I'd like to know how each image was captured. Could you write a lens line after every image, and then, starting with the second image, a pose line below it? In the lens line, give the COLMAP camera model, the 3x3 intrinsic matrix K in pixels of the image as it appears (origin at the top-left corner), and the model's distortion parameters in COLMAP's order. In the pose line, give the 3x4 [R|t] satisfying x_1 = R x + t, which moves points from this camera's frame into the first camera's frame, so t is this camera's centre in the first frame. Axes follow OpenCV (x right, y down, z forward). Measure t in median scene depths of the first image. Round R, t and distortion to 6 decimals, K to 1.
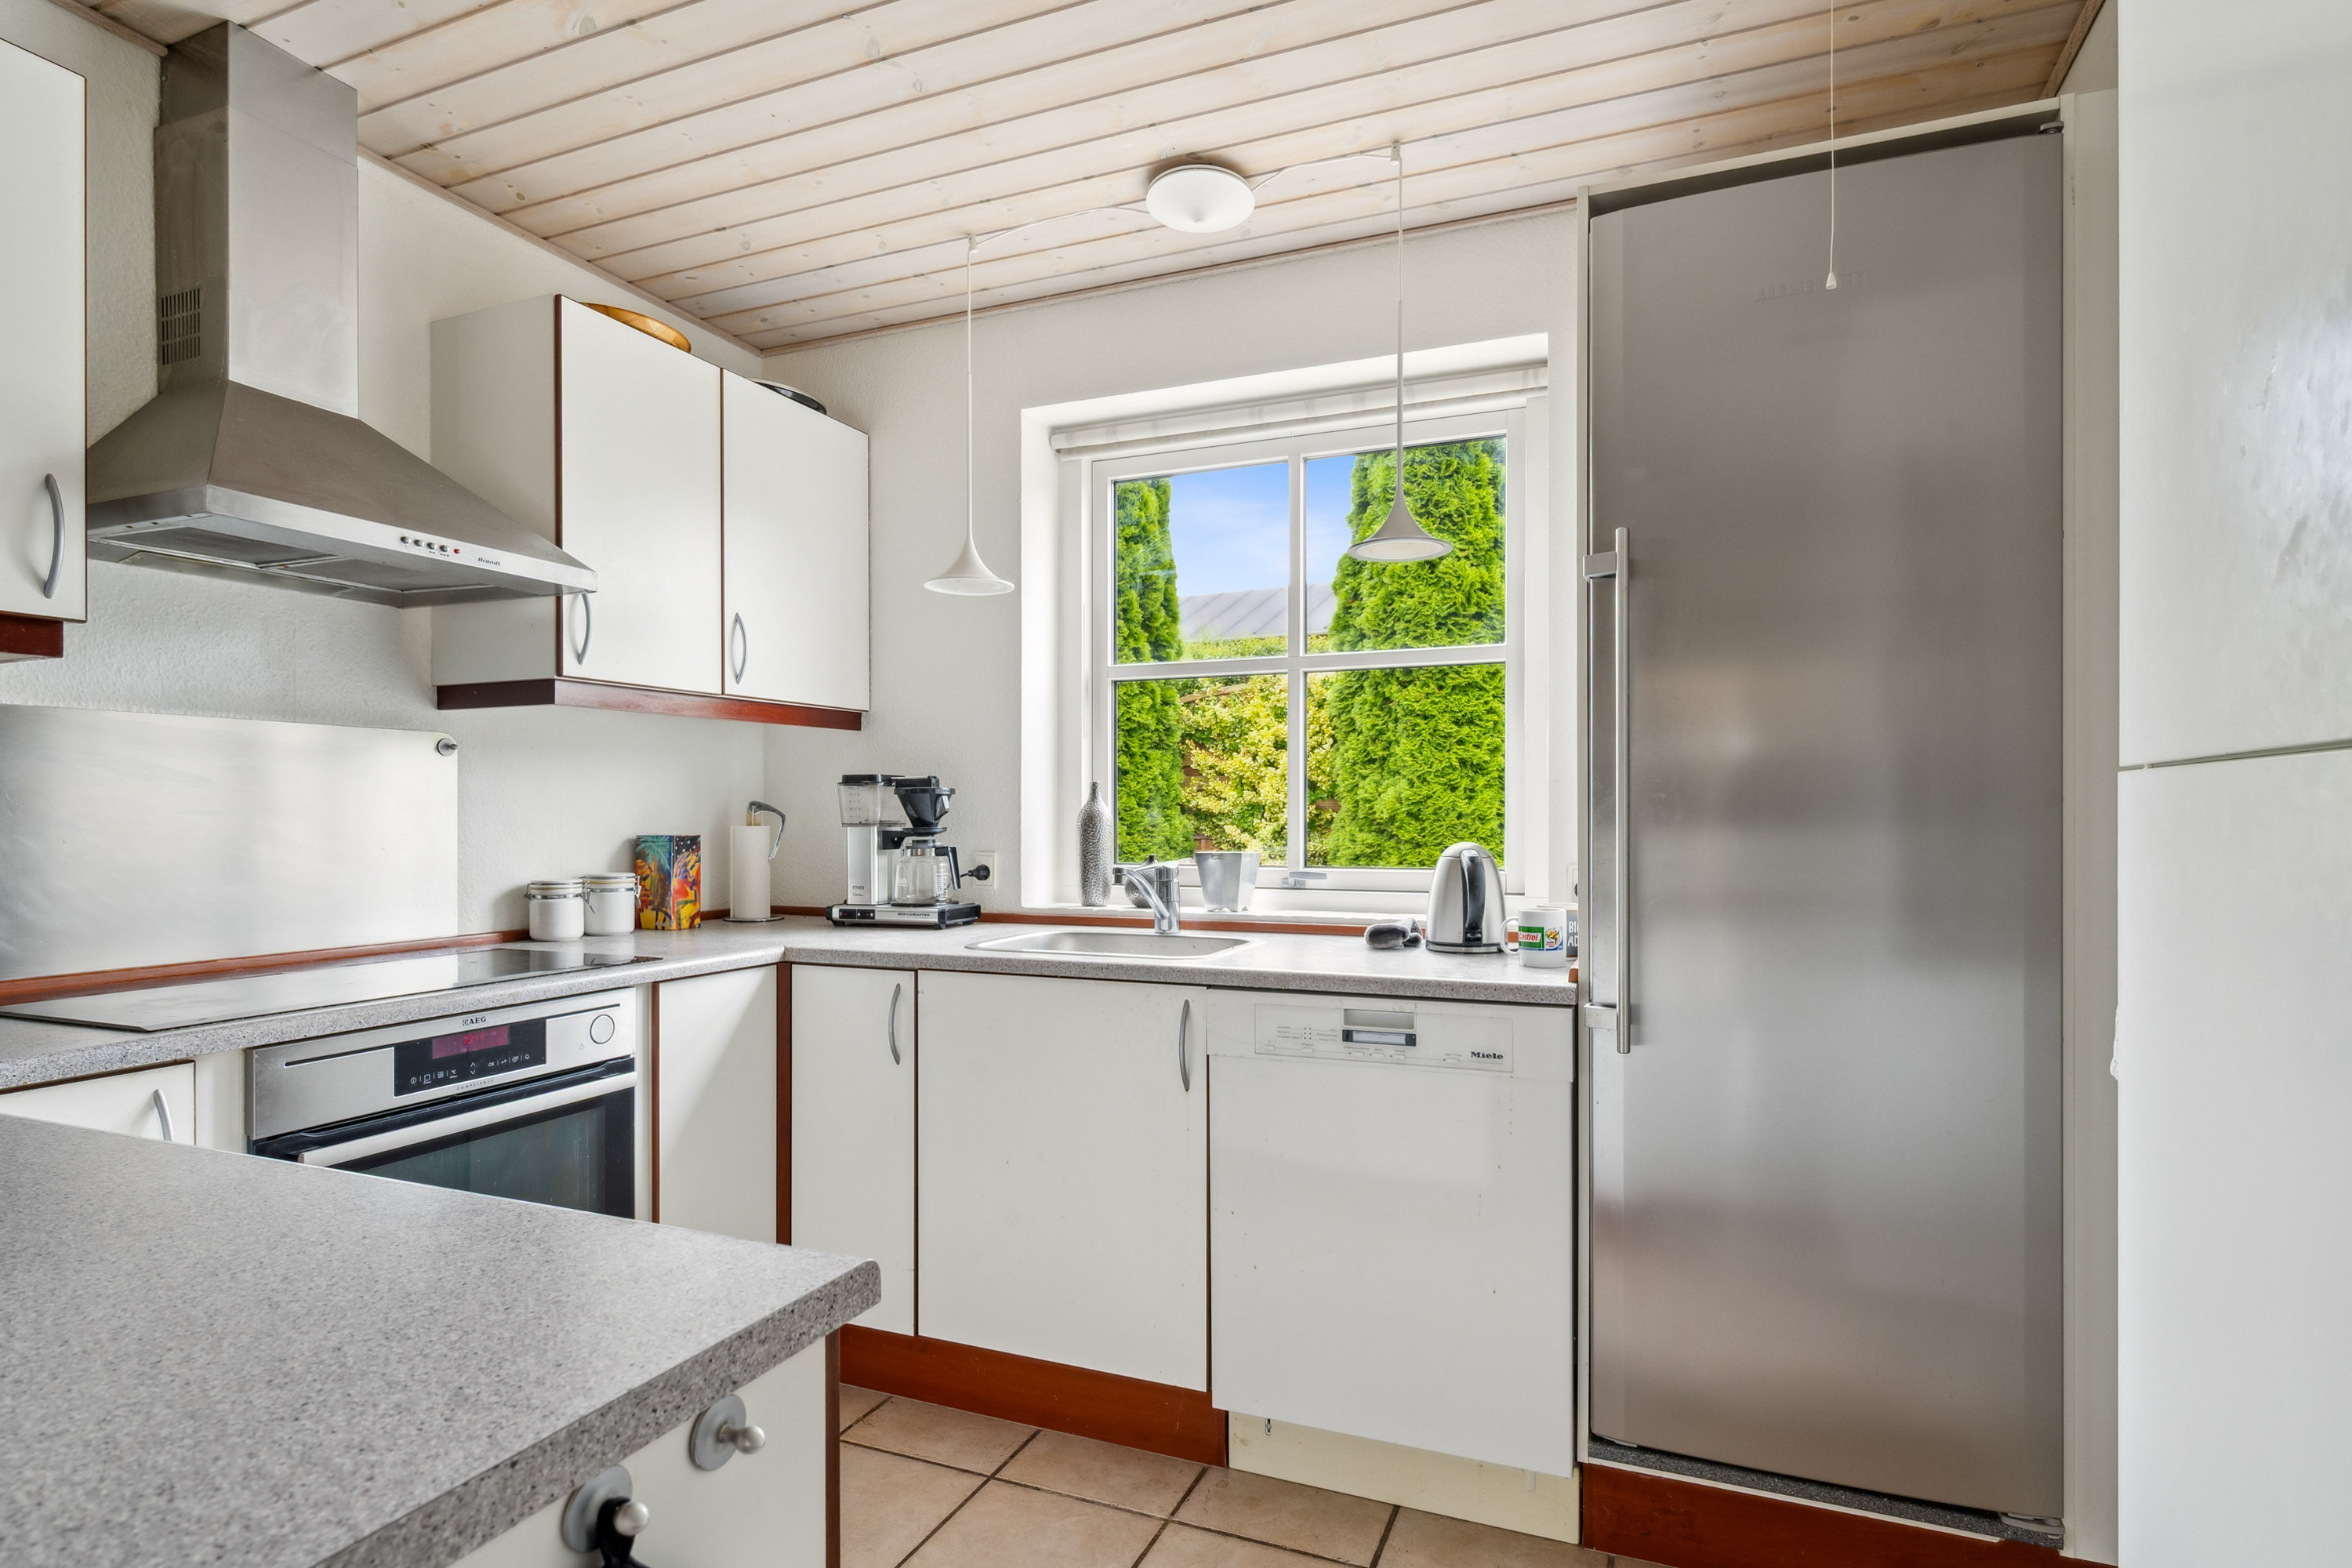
lens RADIAL K [[1203.6, 0, 1179.4], [0, 1203.6, 813.3], [0, 0, 1]] dist [0.000799, 0.000121]
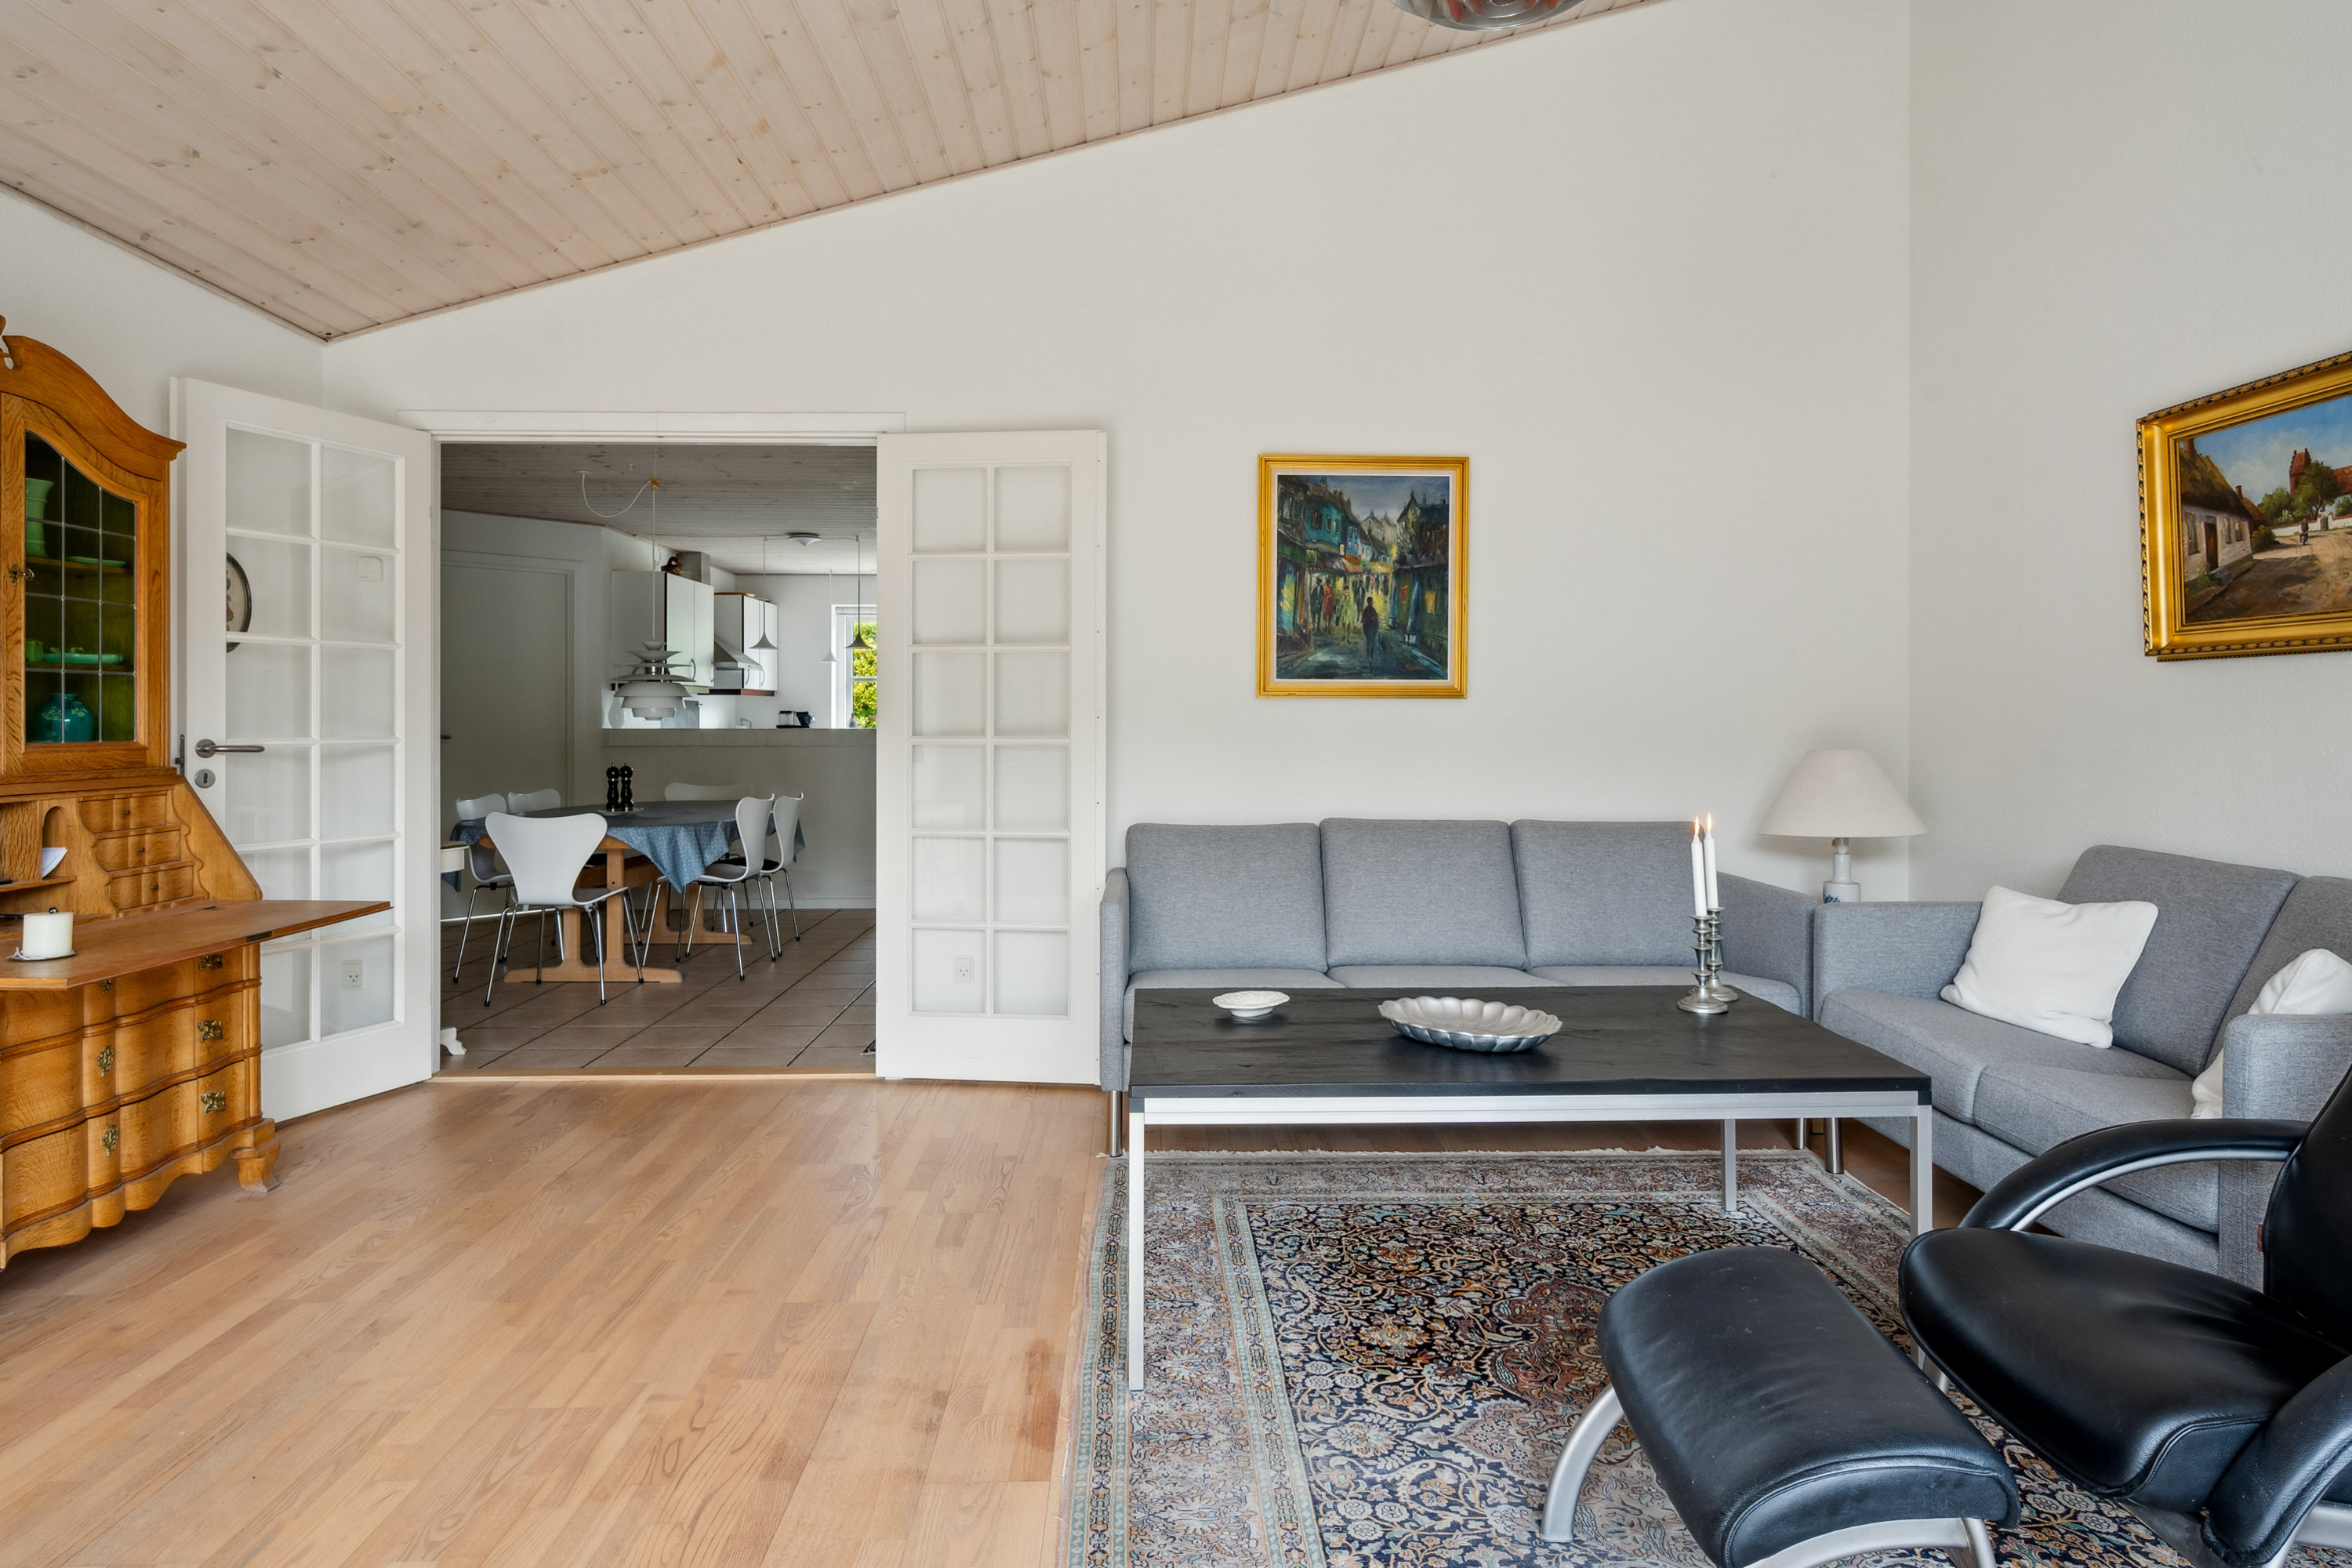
lens RADIAL K [[1296.0, 0, 1190.4], [0, 1296.0, 723.7], [0, 0, 1]] dist [-0.001060, -0.000661]
pose [[0.906911, -0.000096, 0.421323, -0.775556], [-0.000469, 0.999999, 0.001237, -0.000595], [-0.421323, -0.001319, 0.906910, -2.830648]]
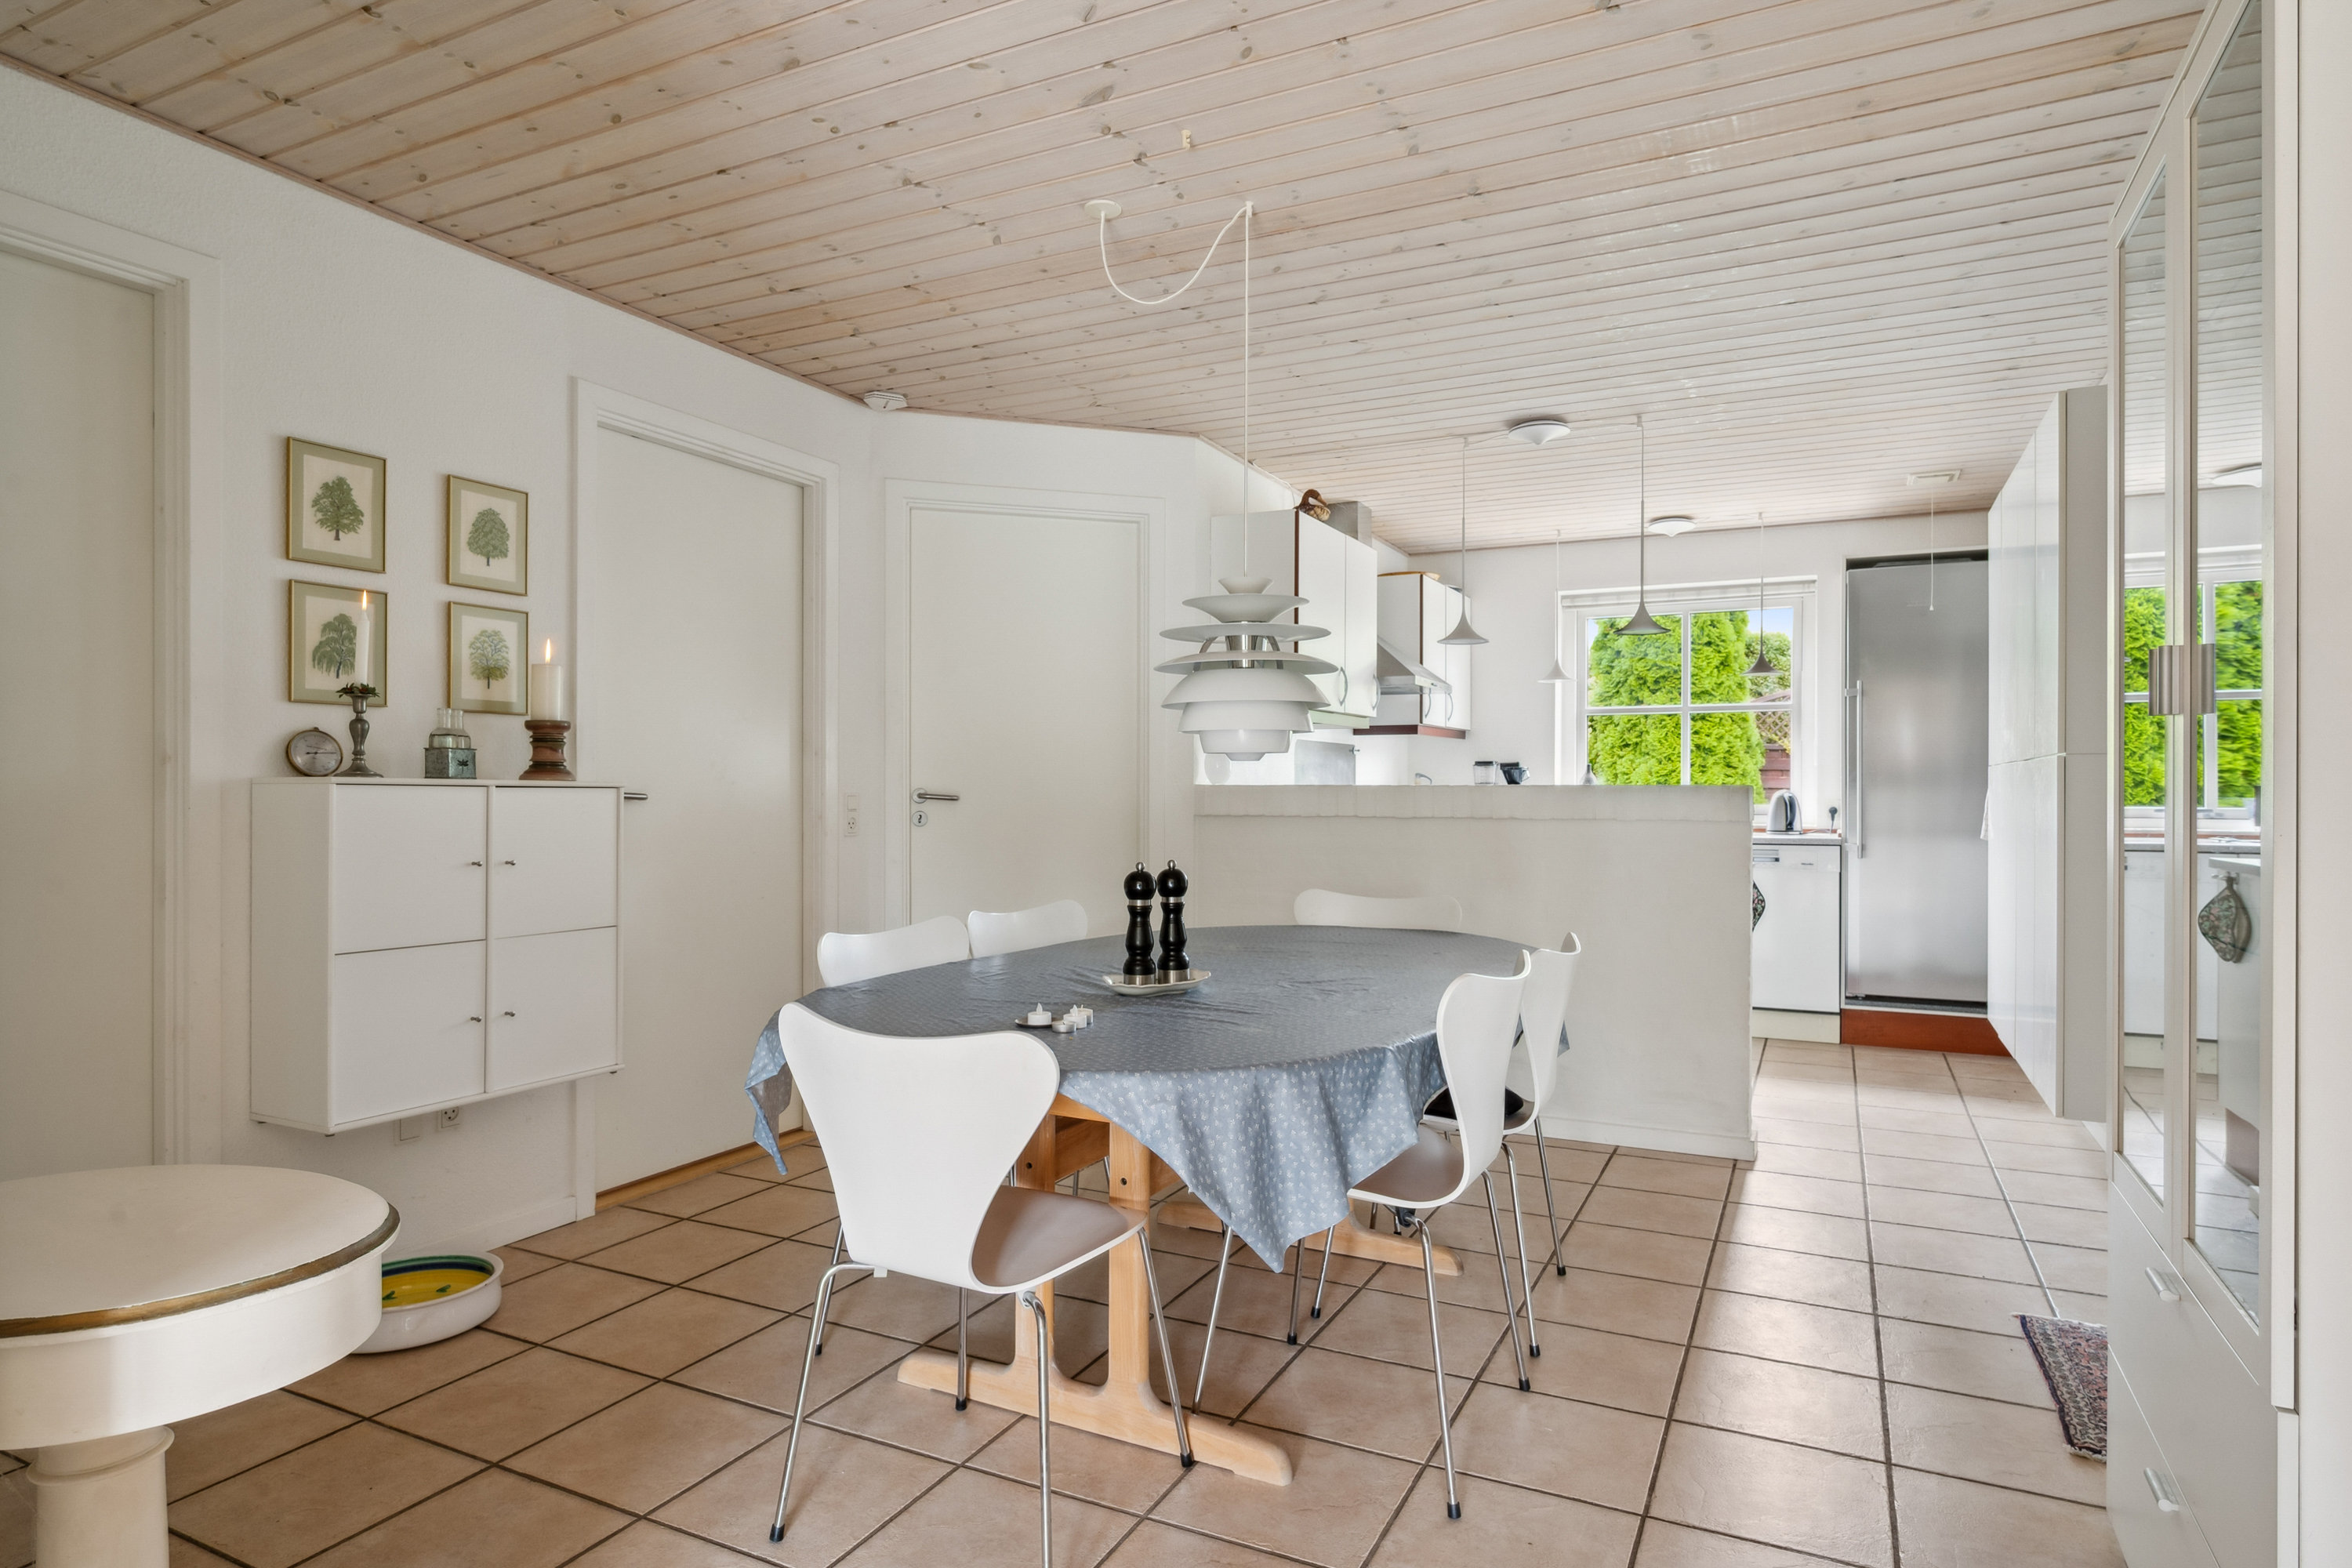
lens RADIAL K [[1302.8, 0, 1176.0], [0, 1302.8, 784.0], [0, 0, 1]] dist [0.001180, 0.000138]
pose [[0.997507, 0.003208, -0.070498, -0.657968], [-0.003370, 0.999992, -0.002179, 0.016990], [0.070491, 0.002411, 0.997510, -1.406201]]
